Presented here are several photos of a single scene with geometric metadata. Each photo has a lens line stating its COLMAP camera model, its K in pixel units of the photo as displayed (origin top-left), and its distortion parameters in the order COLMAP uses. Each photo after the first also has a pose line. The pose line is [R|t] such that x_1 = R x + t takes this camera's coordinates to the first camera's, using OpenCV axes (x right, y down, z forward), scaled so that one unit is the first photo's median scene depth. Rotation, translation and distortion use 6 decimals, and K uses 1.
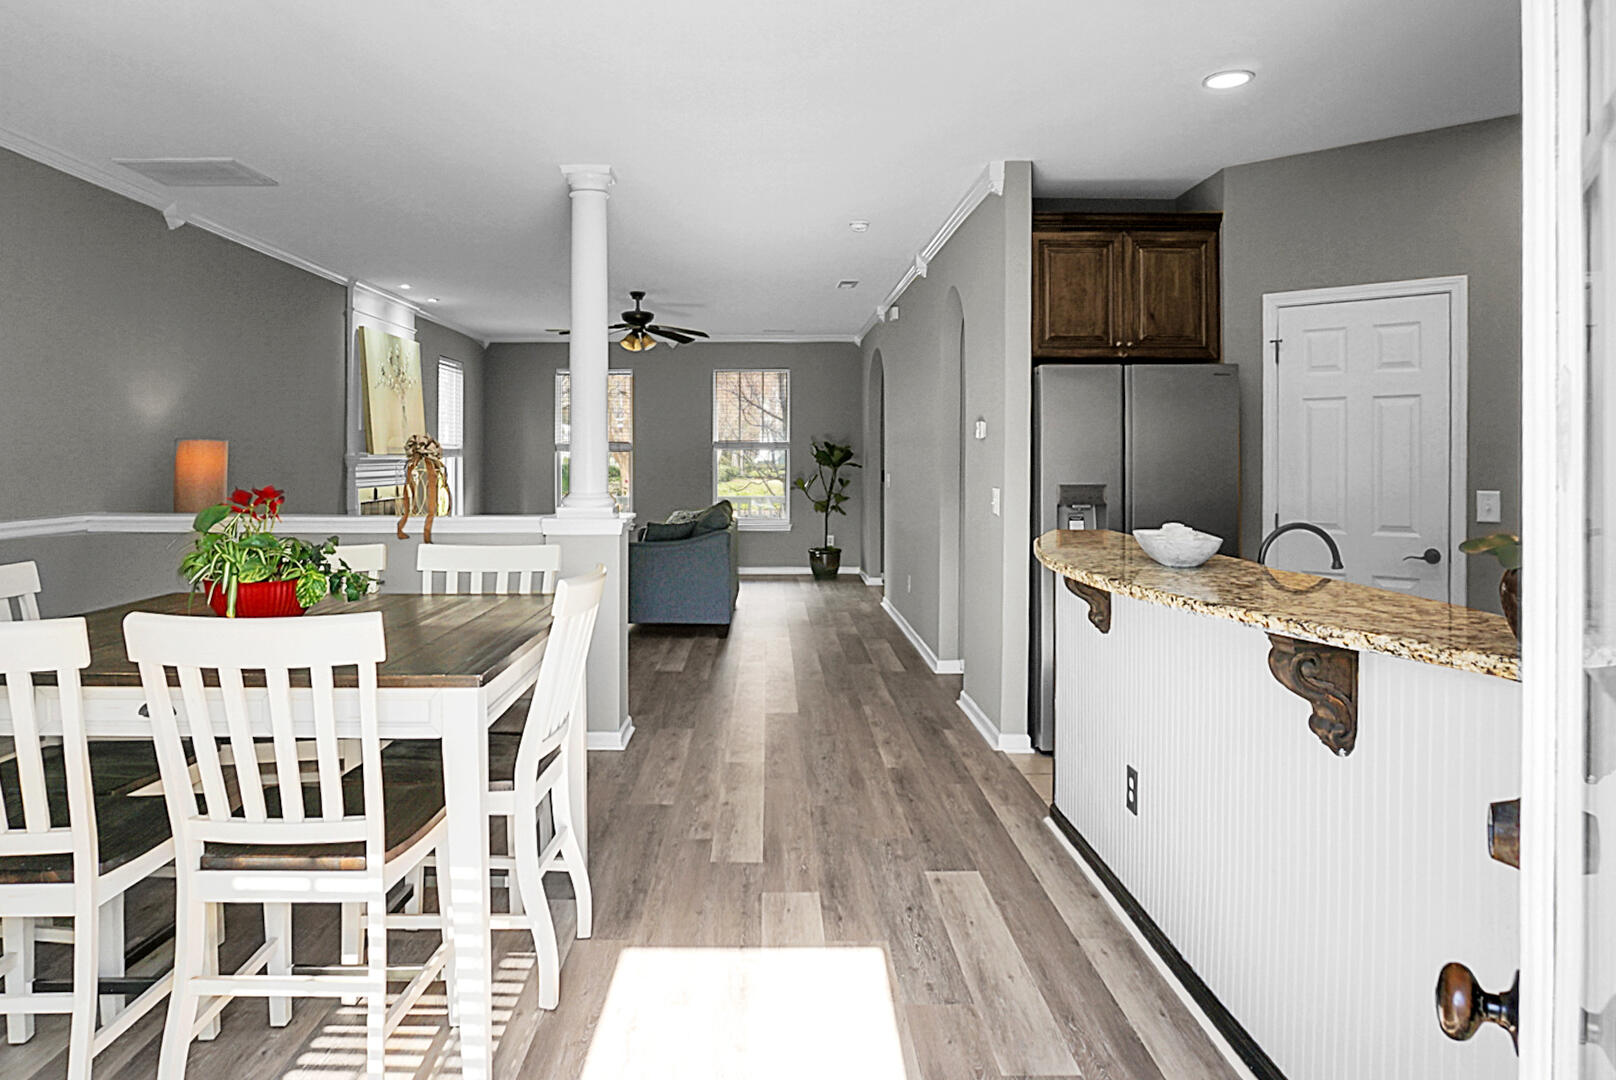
lens RADIAL K [[1121.2, 0, 807.6], [0, 1121.2, 448.7], [0, 0, 1]] dist [-0.004683, -0.000813]
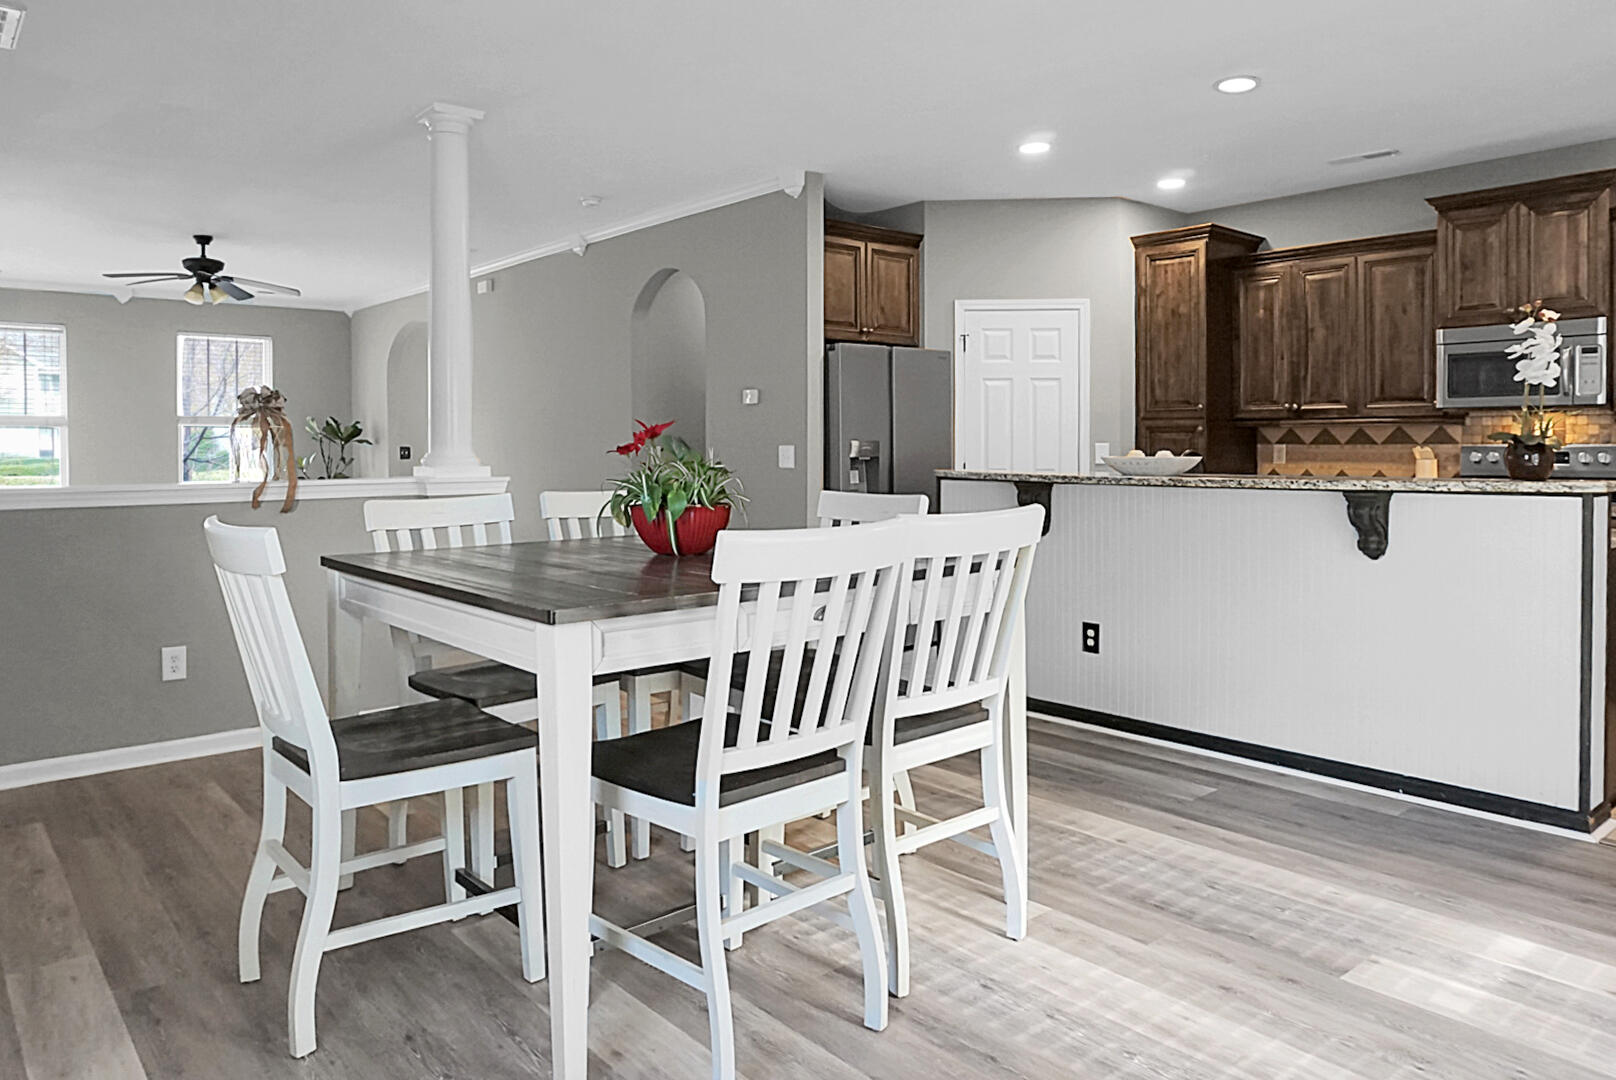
lens RADIAL K [[1091.3, 0, 864.6], [0, 1091.3, 464.7], [0, 0, 1]] dist [-0.053449, 0.068402]
pose [[0.767248, -0.016482, 0.641138, -0.517072], [0.001019, 0.999700, 0.024480, 0.027476], [-0.641349, -0.018129, 0.767035, 0.066409]]
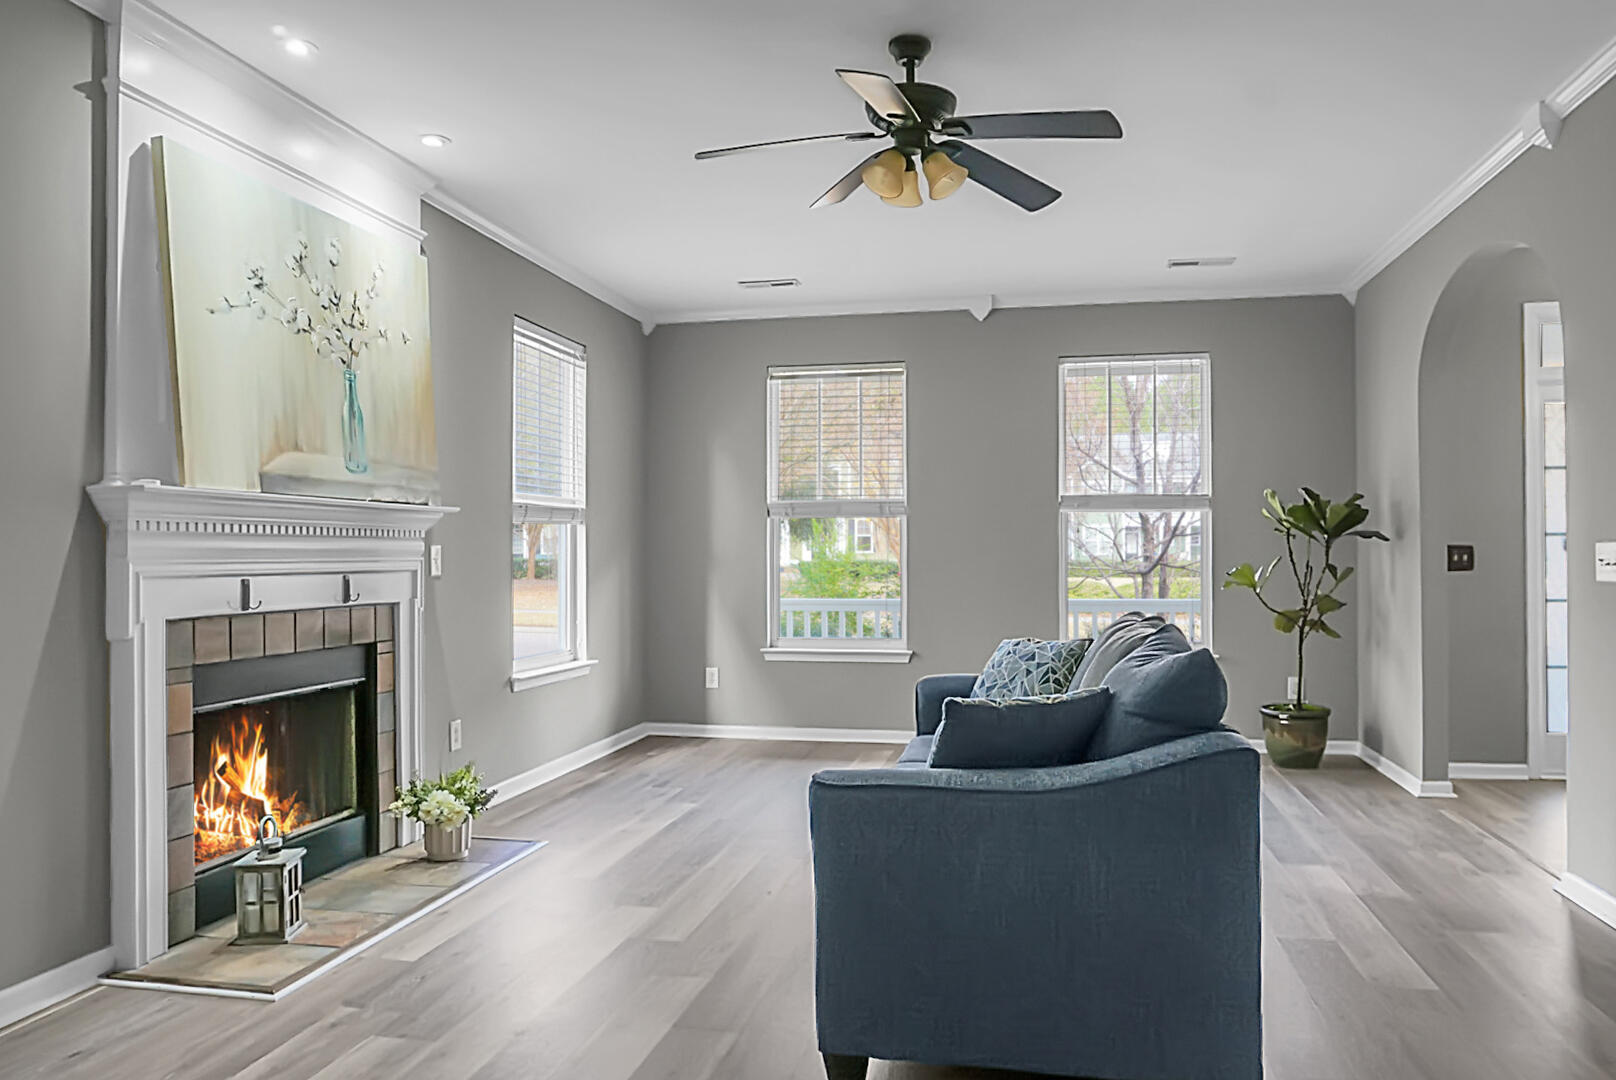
lens RADIAL K [[1136.4, 0, 808.0], [0, 1136.4, 540.0], [0, 0, 1]] dist [-0.008376, -0.000116]
pose [[0.966761, -0.010478, -0.255466, -0.155029], [0.008642, 0.999928, -0.008310, 0.043709], [0.255535, 0.005826, 0.966782, 1.113248]]
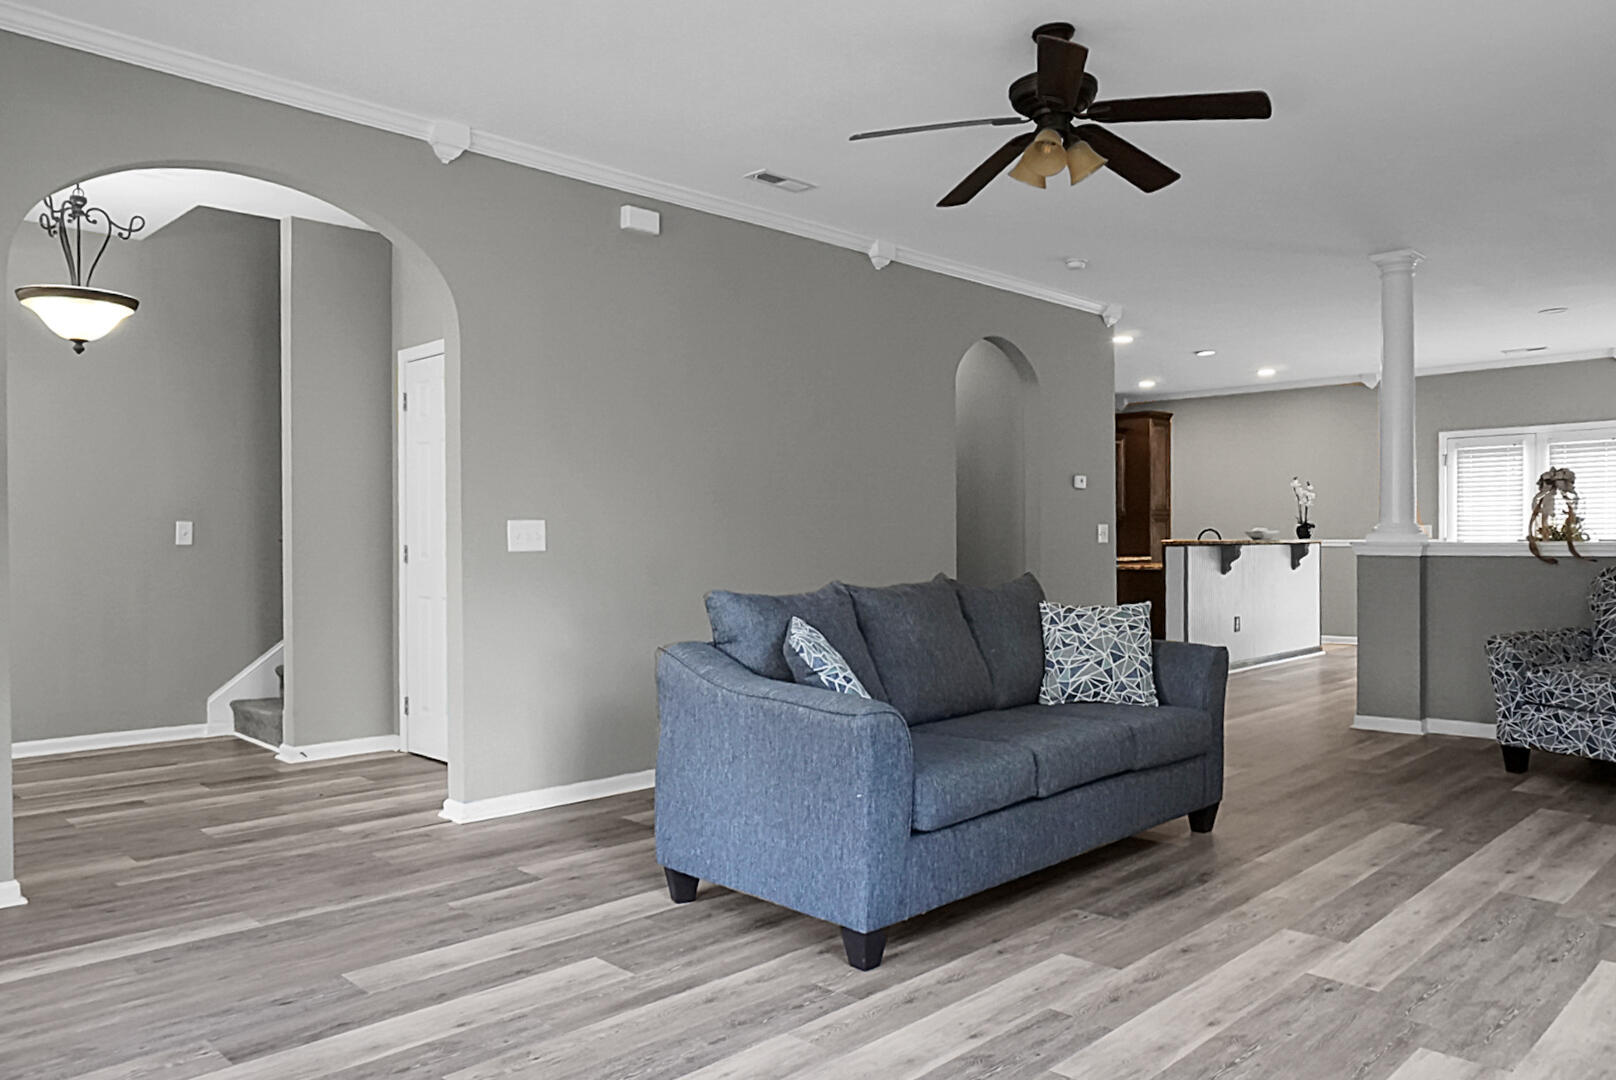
lens RADIAL K [[1136.4, 0, 808.0], [0, 1136.4, 540.0], [0, 0, 1]] dist [-0.008376, -0.000116]
pose [[-0.674531, -0.003700, 0.738237, -0.681300], [-0.003049, 0.999993, 0.002226, 0.055038], [-0.738240, -0.000749, -0.674538, 2.353146]]
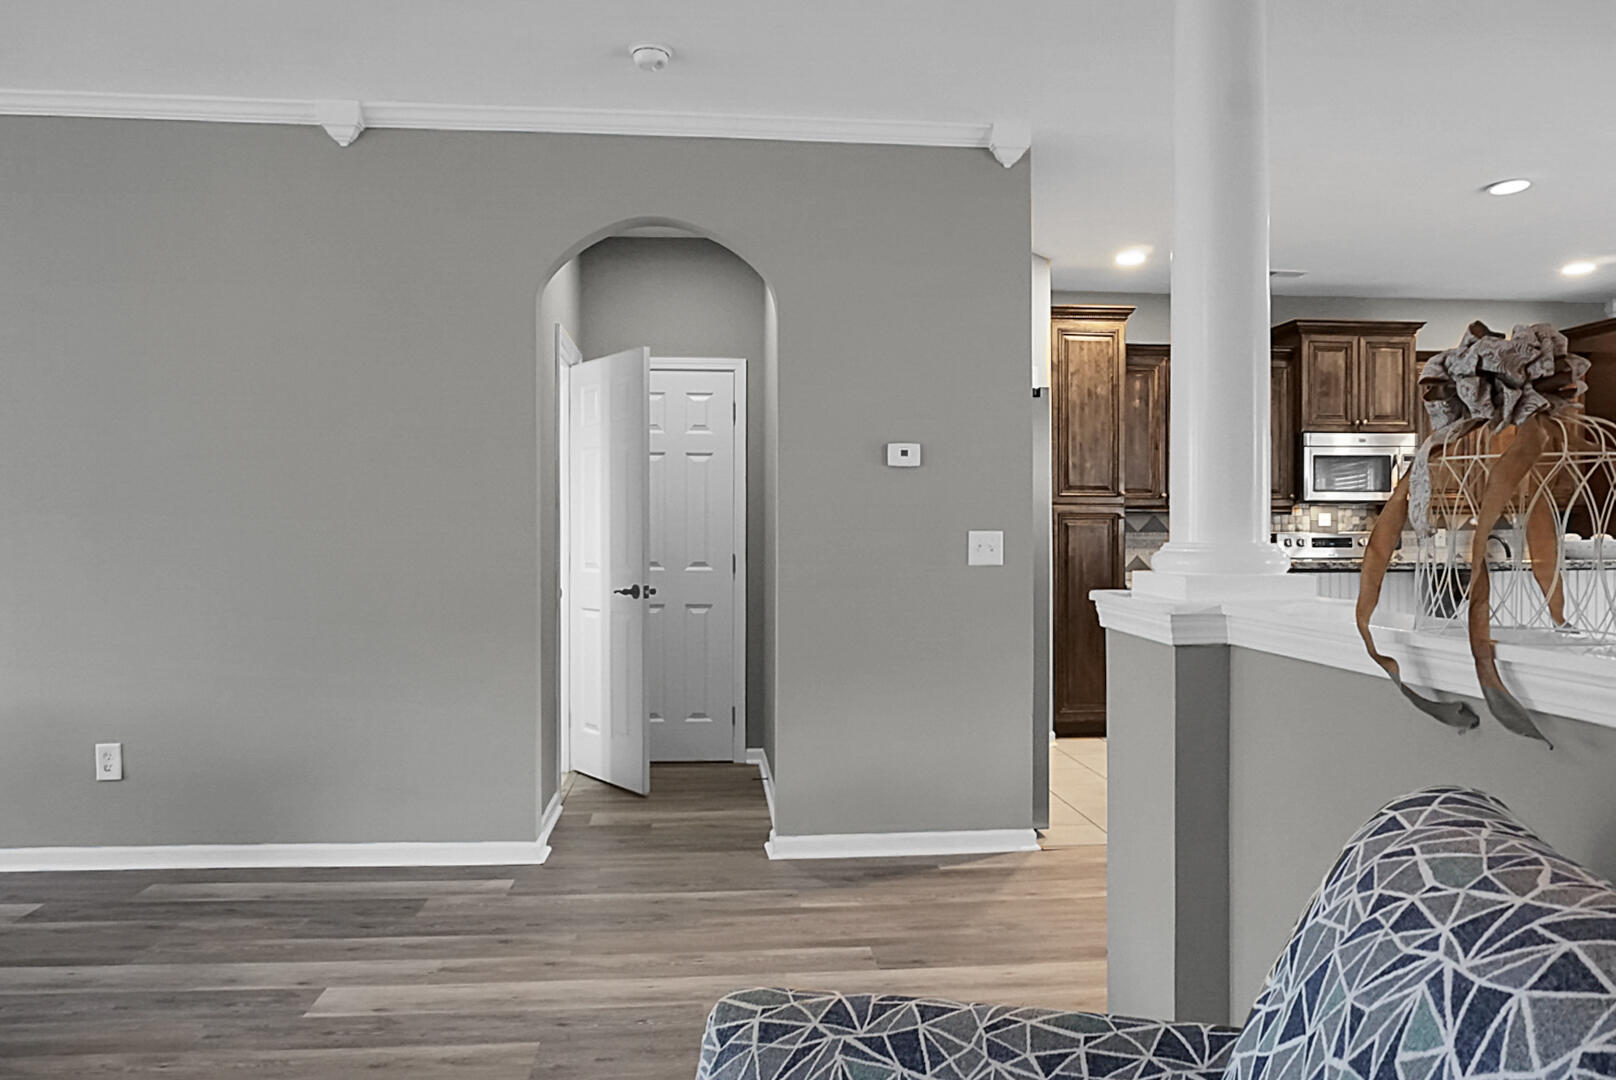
lens RADIAL K [[1069.1, 0, 808.0], [0, 1069.1, 540.0], [0, 0, 1]] dist [-0.005547, -0.000788]
pose [[-0.047536, -0.005553, 0.998854, -0.596147], [-0.002838, 0.999981, 0.005425, 0.039055], [-0.998865, -0.002577, -0.047551, 1.194944]]
